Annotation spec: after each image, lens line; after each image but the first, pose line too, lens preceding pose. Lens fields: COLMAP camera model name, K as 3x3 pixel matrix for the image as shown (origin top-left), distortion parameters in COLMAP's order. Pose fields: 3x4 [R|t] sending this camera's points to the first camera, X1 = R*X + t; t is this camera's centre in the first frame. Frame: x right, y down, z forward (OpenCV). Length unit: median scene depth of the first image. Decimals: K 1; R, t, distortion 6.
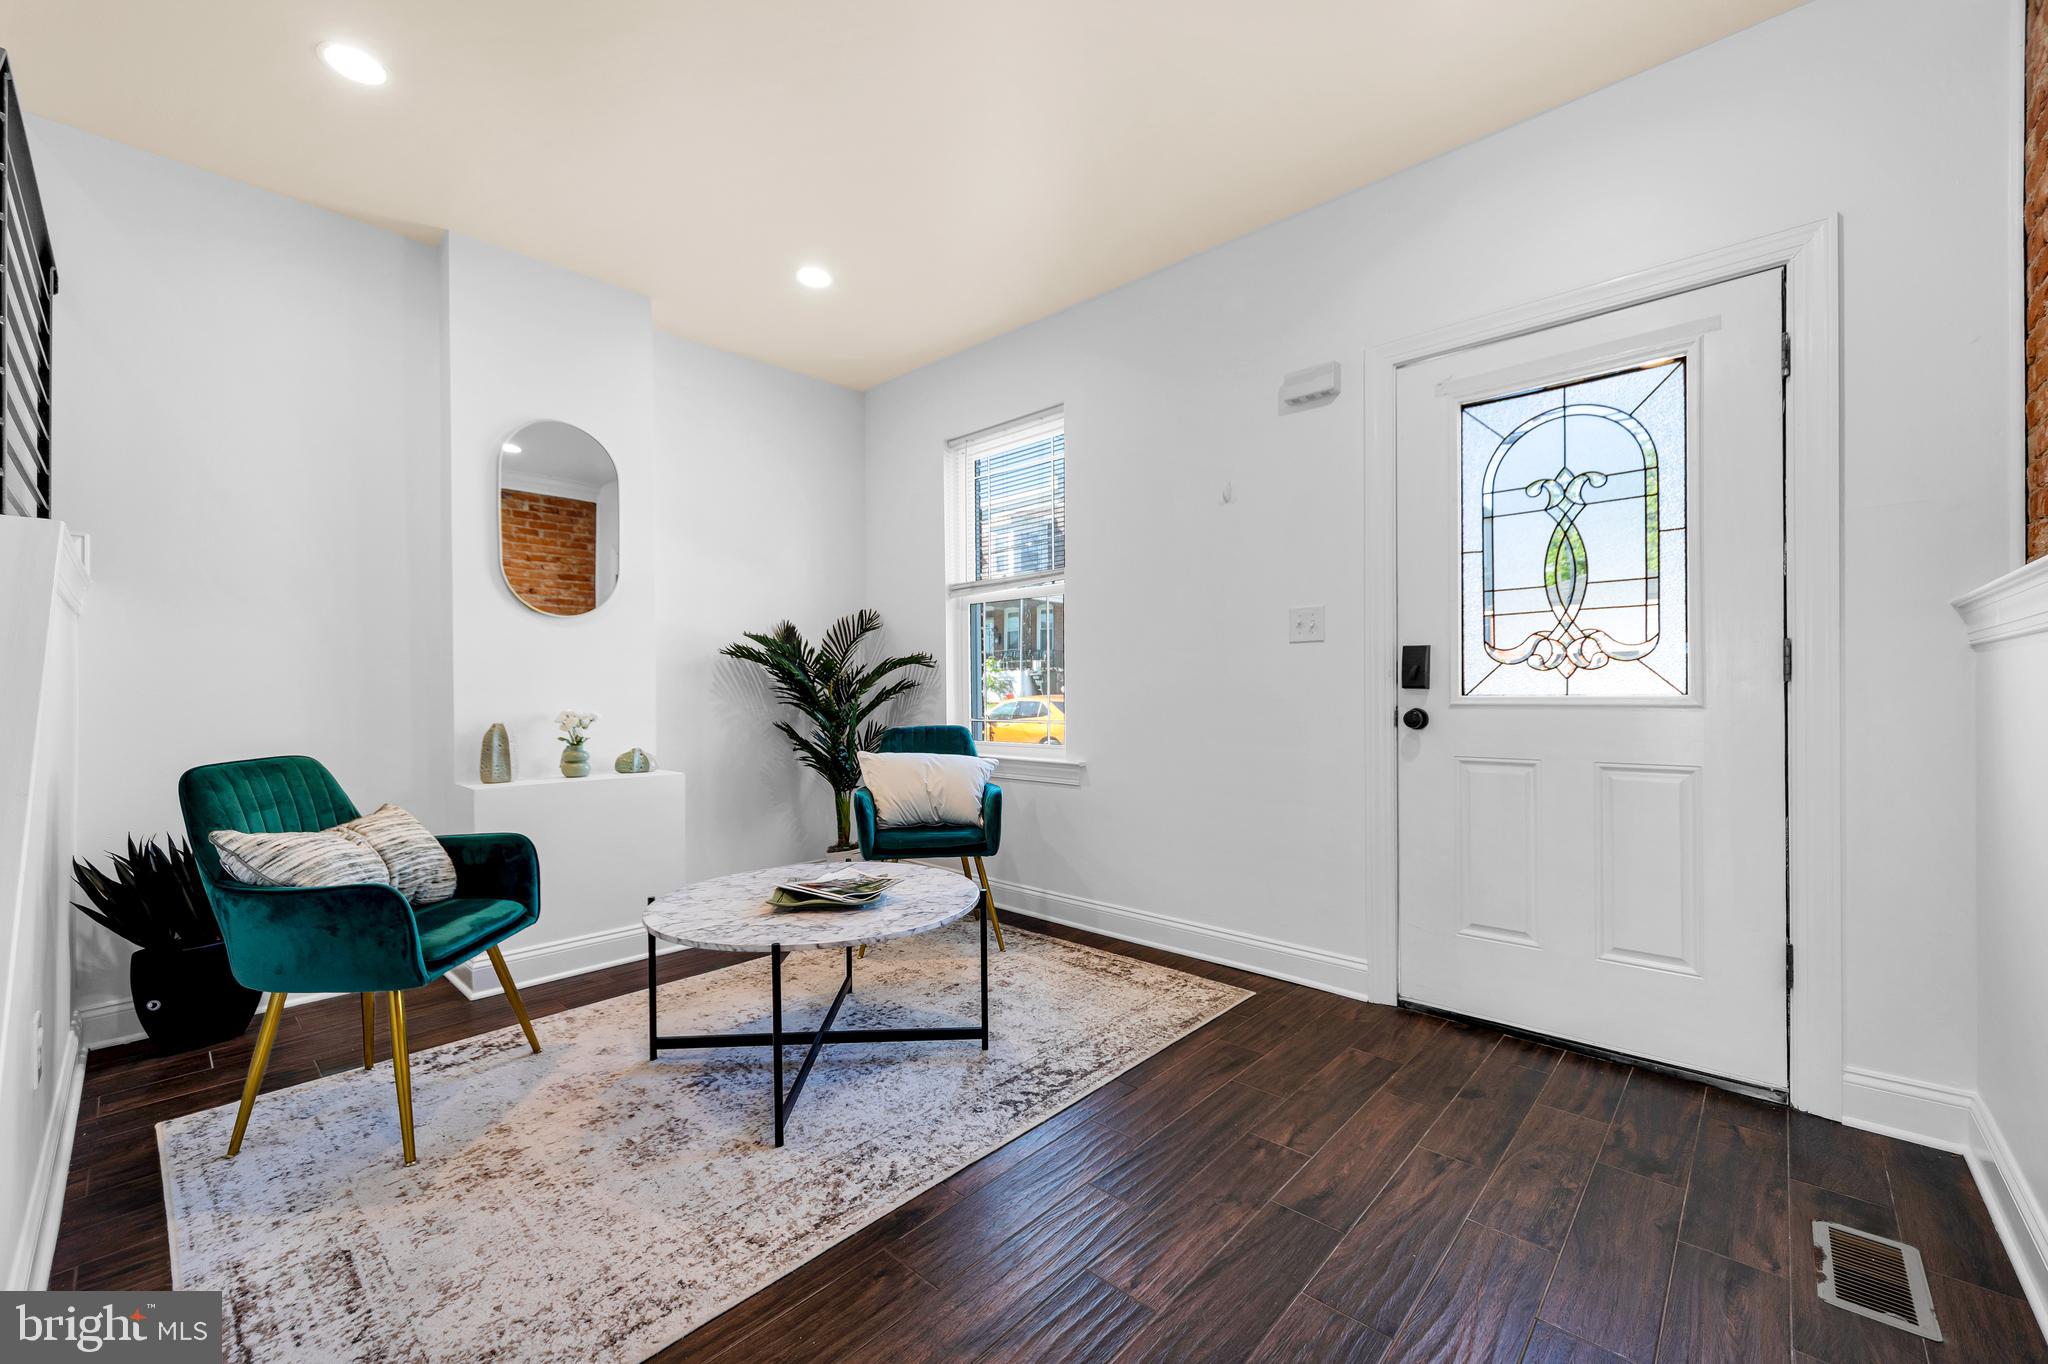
lens RADIAL K [[813.2, 0, 1031.5], [0, 813.2, 690.9], [0, 0, 1]] dist [0.000035, -0.000038]
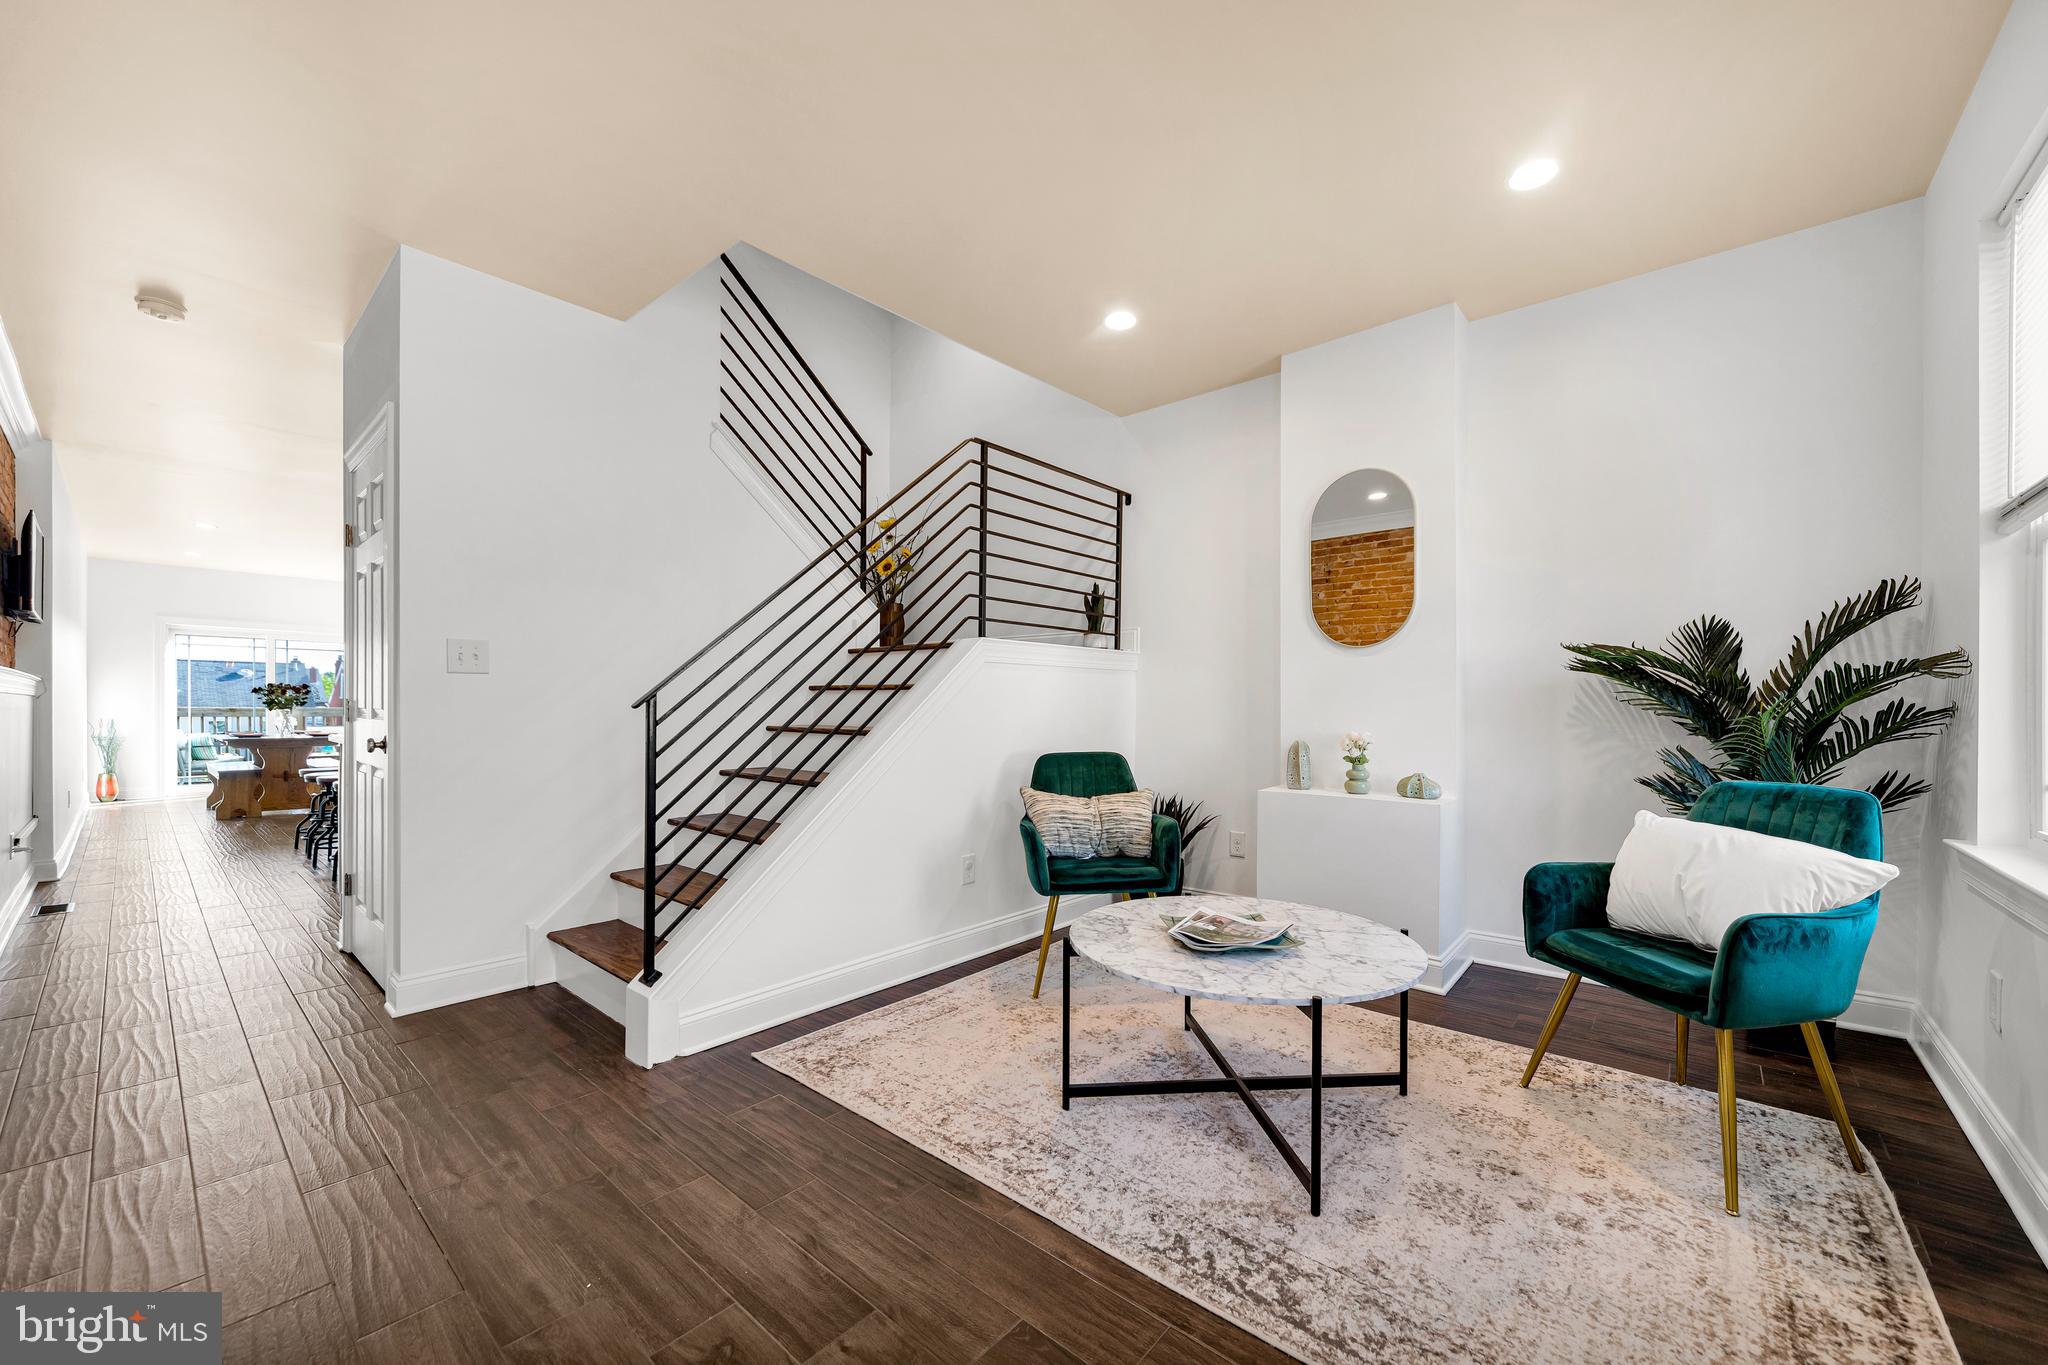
lens RADIAL K [[775.8, 0, 1028.6], [0, 775.8, 716.9], [0, 0, 1]] dist [-0.001419, -0.000388]
pose [[0.025697, 0.019113, -0.999487, 0.666066], [-0.001470, 0.999817, 0.019082, -0.021800], [0.999669, 0.000978, 0.025720, 0.768781]]
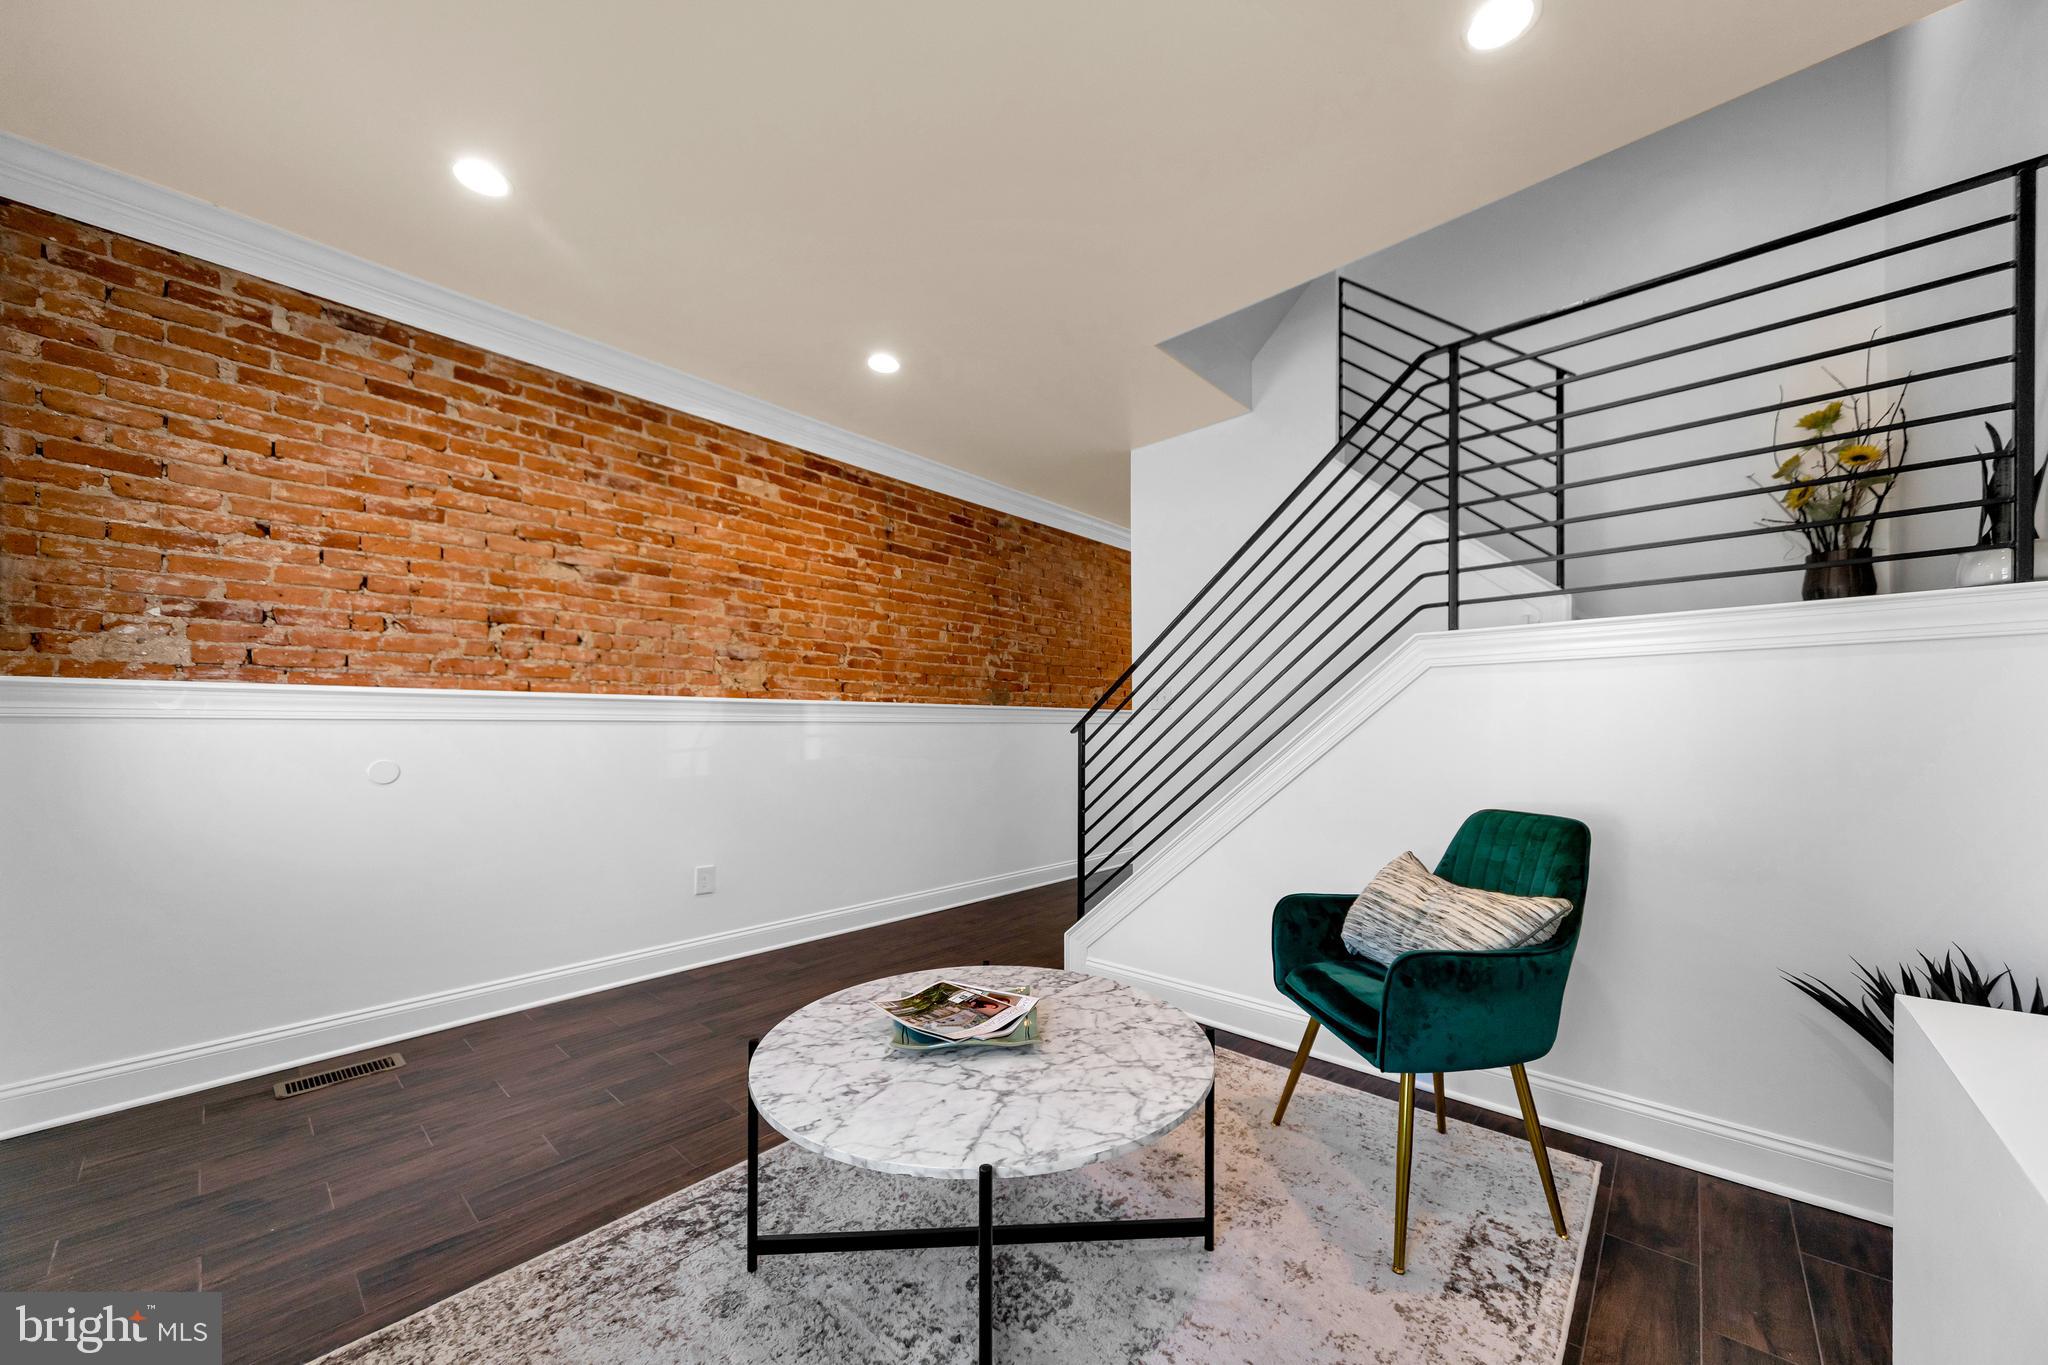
lens RADIAL K [[740.7, 0, 1019.5], [0, 740.7, 724.5], [0, 0, 1]] dist [0.000708, 0.000078]
pose [[-0.999971, 0.007550, 0.000336, -0.307122], [0.007548, 0.999957, -0.005303, -0.021577], [-0.000376, -0.005301, -0.999986, 1.739534]]
